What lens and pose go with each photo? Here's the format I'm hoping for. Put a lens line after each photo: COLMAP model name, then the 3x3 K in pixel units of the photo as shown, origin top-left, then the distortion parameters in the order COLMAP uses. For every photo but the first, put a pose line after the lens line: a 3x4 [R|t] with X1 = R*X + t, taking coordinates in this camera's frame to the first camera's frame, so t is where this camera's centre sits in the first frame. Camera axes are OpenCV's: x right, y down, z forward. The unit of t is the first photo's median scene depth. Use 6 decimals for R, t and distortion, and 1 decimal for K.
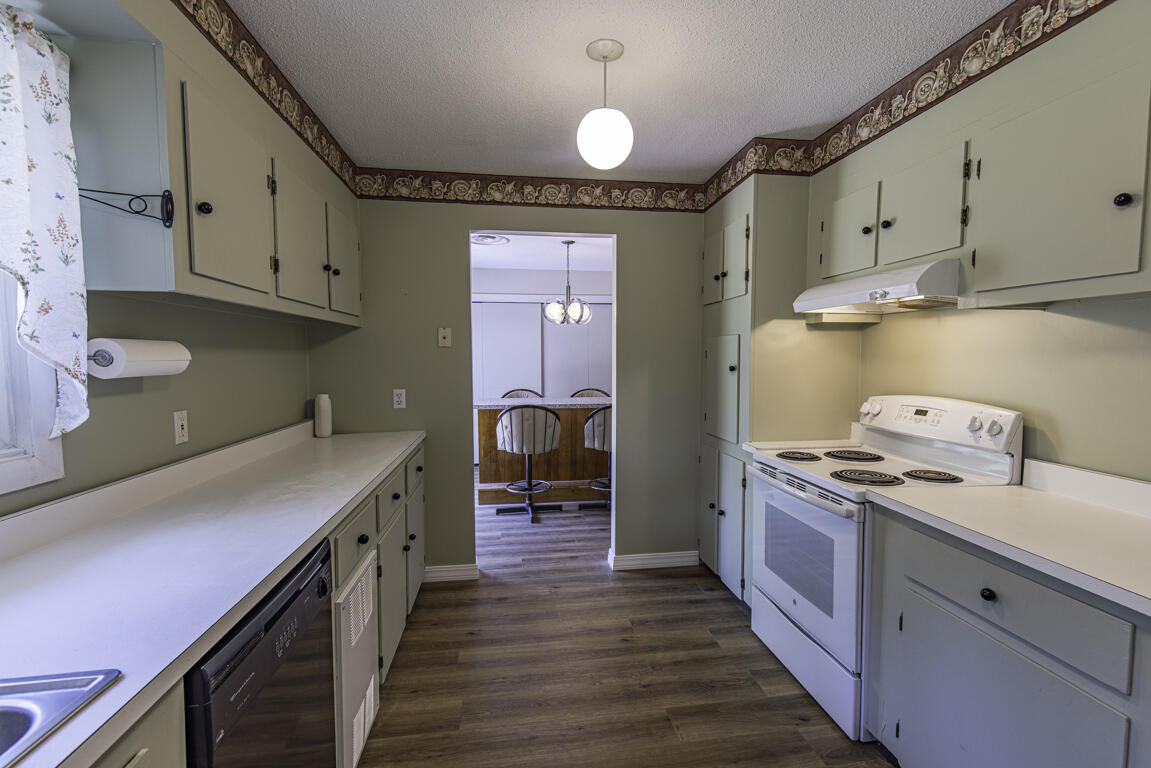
lens RADIAL K [[516.8, 0, 579.9], [0, 516.8, 385.6], [0, 0, 1]] dist [0.003065, -0.000193]
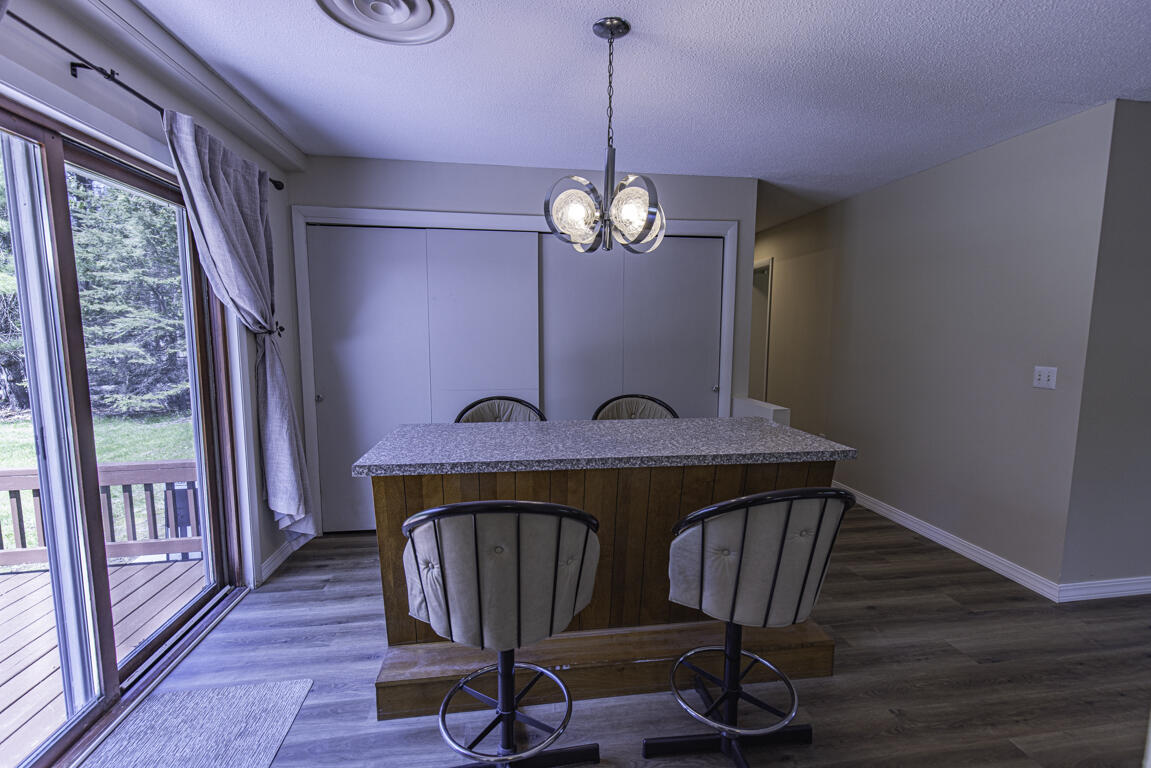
lens RADIAL K [[510.1, 0, 581.4], [0, 510.1, 385.9], [0, 0, 1]] dist [-0.000302, -0.000474]
pose [[0.999914, 0.002534, 0.012887, -0.073458], [-0.003164, 0.998786, 0.049164, -0.053725], [-0.012747, -0.049200, 0.998708, 0.929385]]
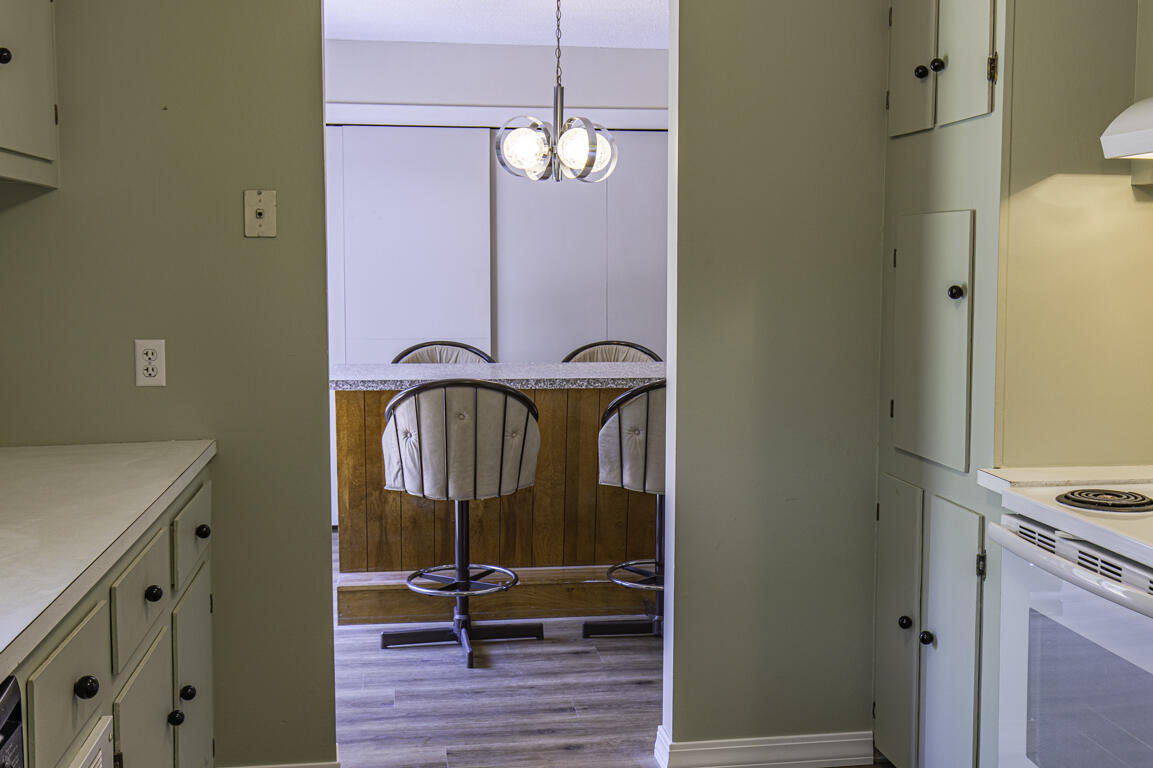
lens RADIAL K [[1308.6, 0, 599.3], [0, 1308.6, 365.3], [0, 0, 1]] dist [-0.006836, 0.020219]
pose [[0.999917, 0.003026, 0.012511, -0.004685], [-0.003315, 0.999728, 0.023081, 0.002190], [-0.012438, -0.023120, 0.999655, -0.044105]]
